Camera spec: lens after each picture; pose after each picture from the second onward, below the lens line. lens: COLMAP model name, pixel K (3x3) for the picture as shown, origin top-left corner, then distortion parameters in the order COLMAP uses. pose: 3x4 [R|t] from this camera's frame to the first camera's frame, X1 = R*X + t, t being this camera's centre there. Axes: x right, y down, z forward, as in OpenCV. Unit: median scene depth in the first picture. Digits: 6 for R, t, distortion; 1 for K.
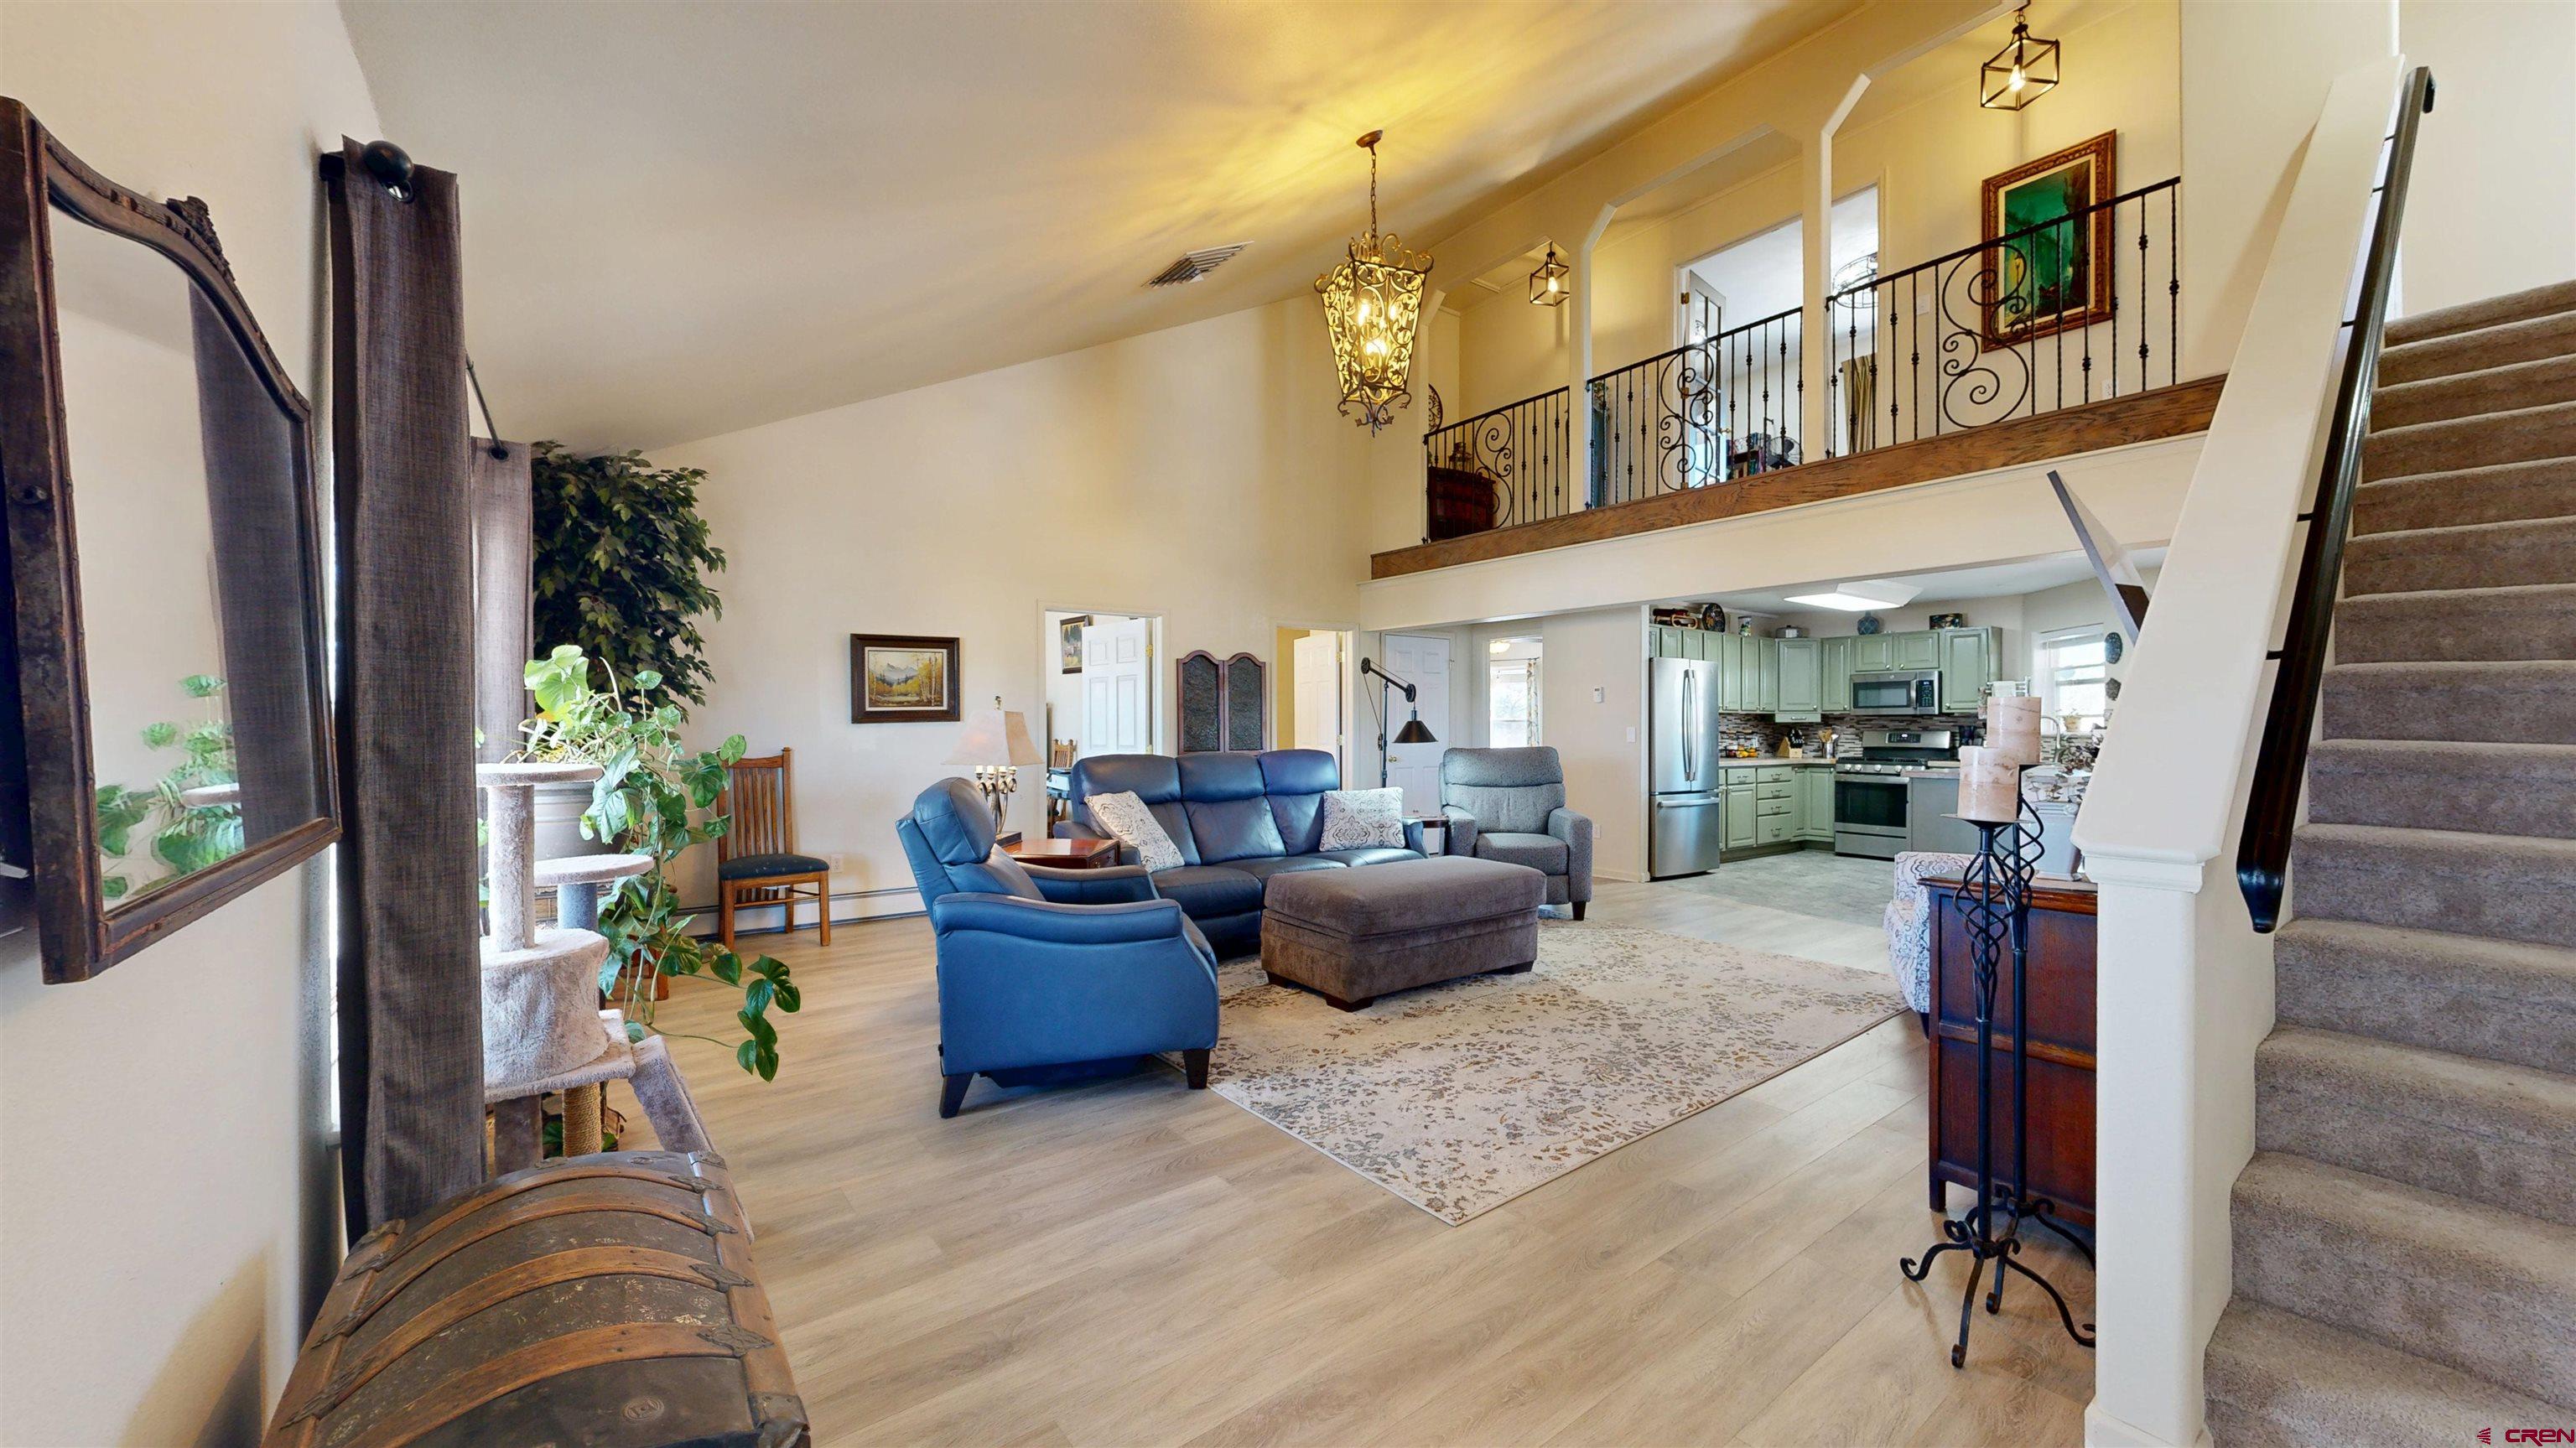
lens RADIAL K [[950.7, 0, 1288.0], [0, 950.7, 724.0], [0, 0, 1]] dist [0.016406, 0.000069]
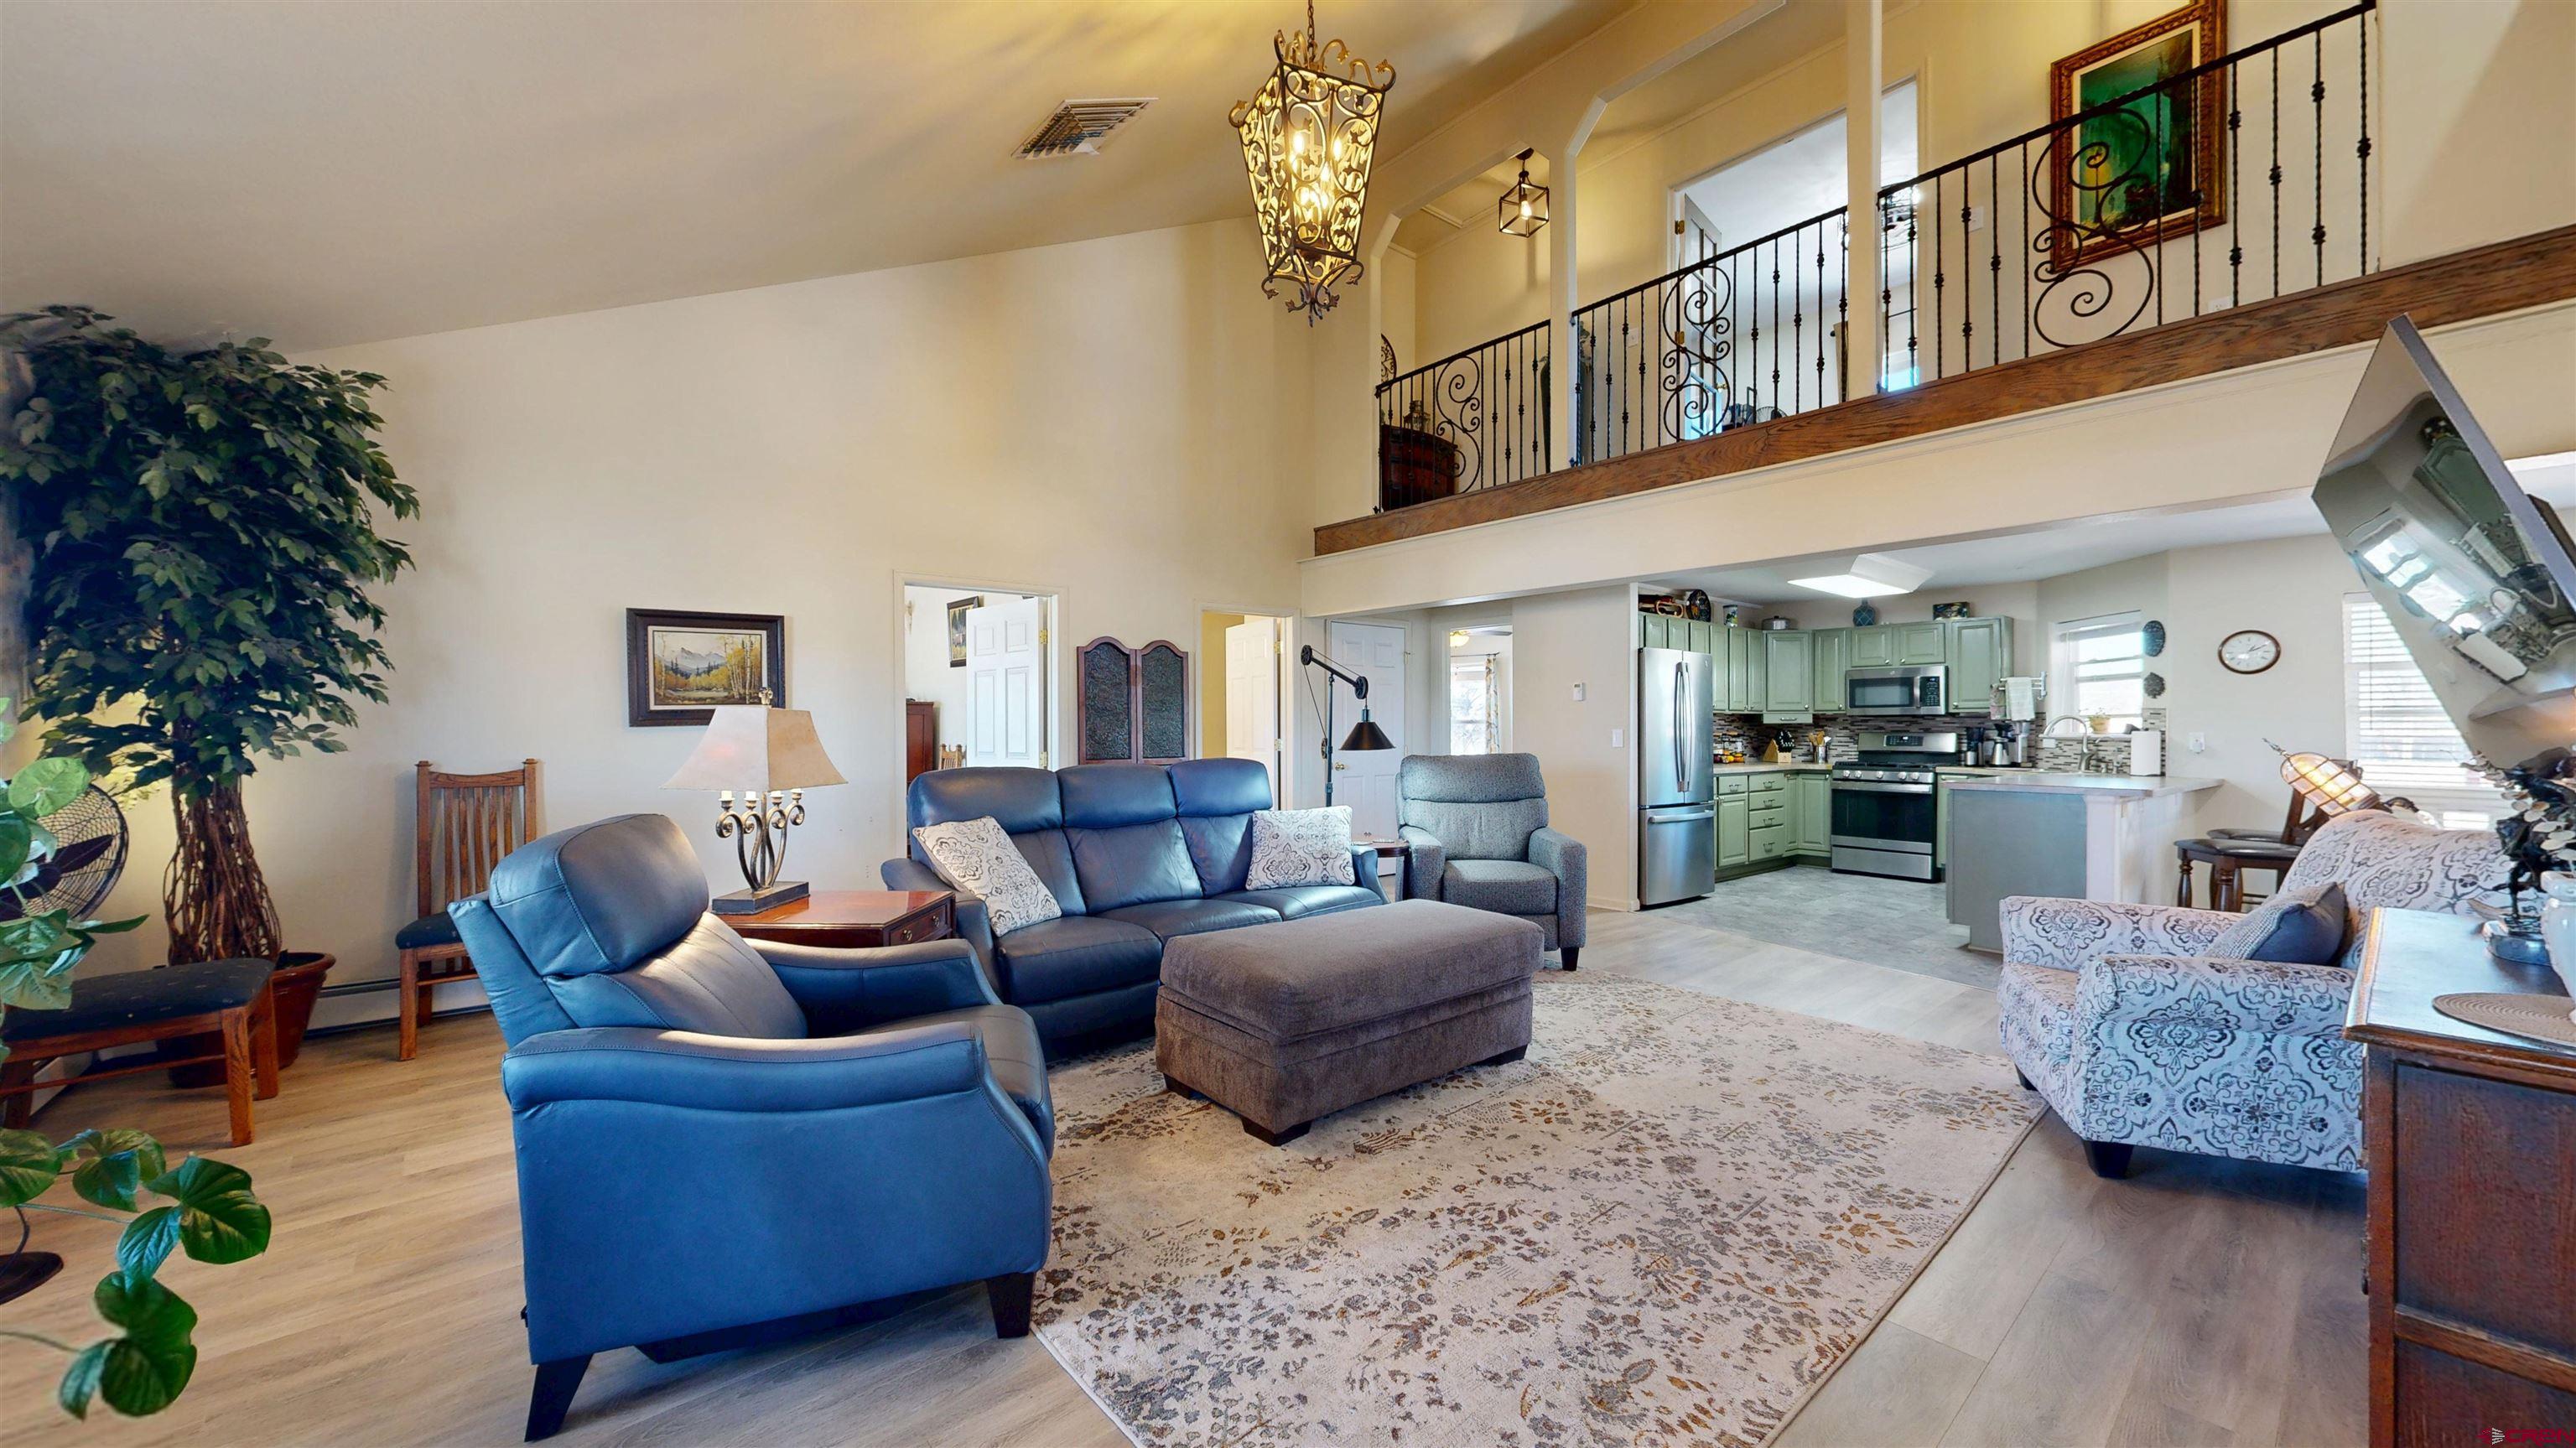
lens RADIAL K [[952.8, 0, 1288.0], [0, 952.8, 724.0], [0, 0, 1]] dist [0.000077, -0.000022]
pose [[0.998520, -0.001318, 0.054373, 0.025601], [0.001402, 0.999998, -0.001507, -0.000857], [-0.054371, 0.001581, 0.998520, 0.220363]]
